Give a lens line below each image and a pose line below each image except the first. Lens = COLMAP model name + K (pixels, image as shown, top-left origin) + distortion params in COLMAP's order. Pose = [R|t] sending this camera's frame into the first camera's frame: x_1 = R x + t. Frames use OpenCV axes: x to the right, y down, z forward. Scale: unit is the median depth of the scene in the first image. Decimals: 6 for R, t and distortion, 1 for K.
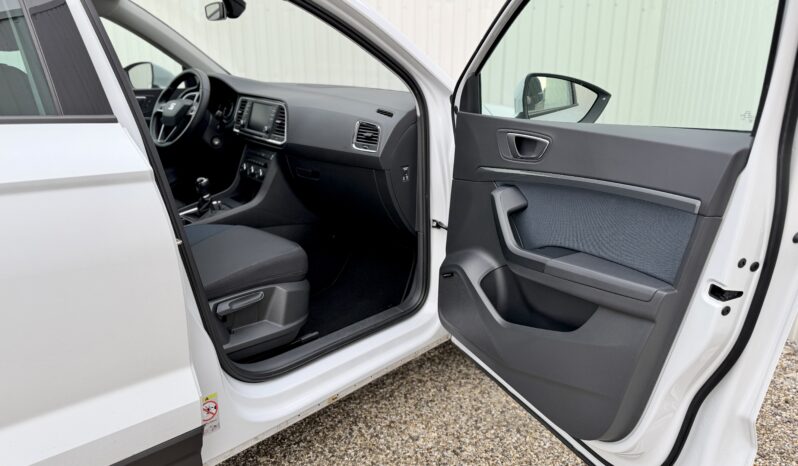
lens RADIAL K [[524.6, 0, 399.0], [0, 524.6, 233.0], [0, 0, 1]] dist [0.056741, -0.000945]
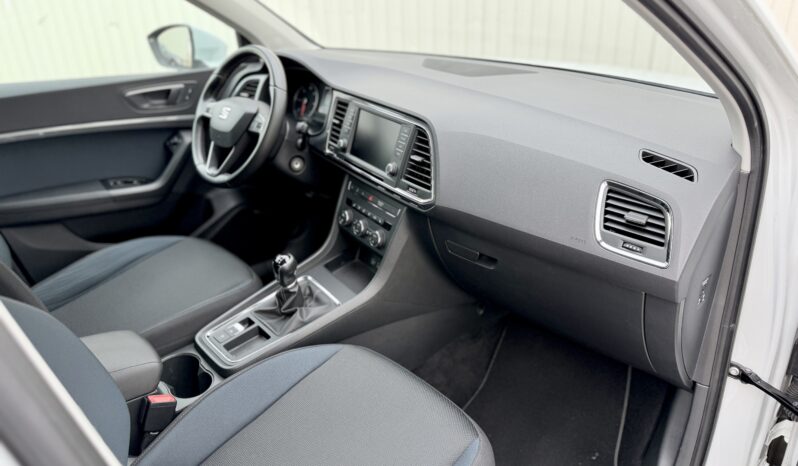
lens RADIAL K [[524.6, 0, 399.0], [0, 524.6, 233.0], [0, 0, 1]] dist [0.056741, -0.000945]
pose [[0.995881, 0.006241, -0.090451, -0.181040], [0.007691, 0.988217, 0.152866, -0.199706], [0.090339, -0.152932, 0.984099, 0.418531]]
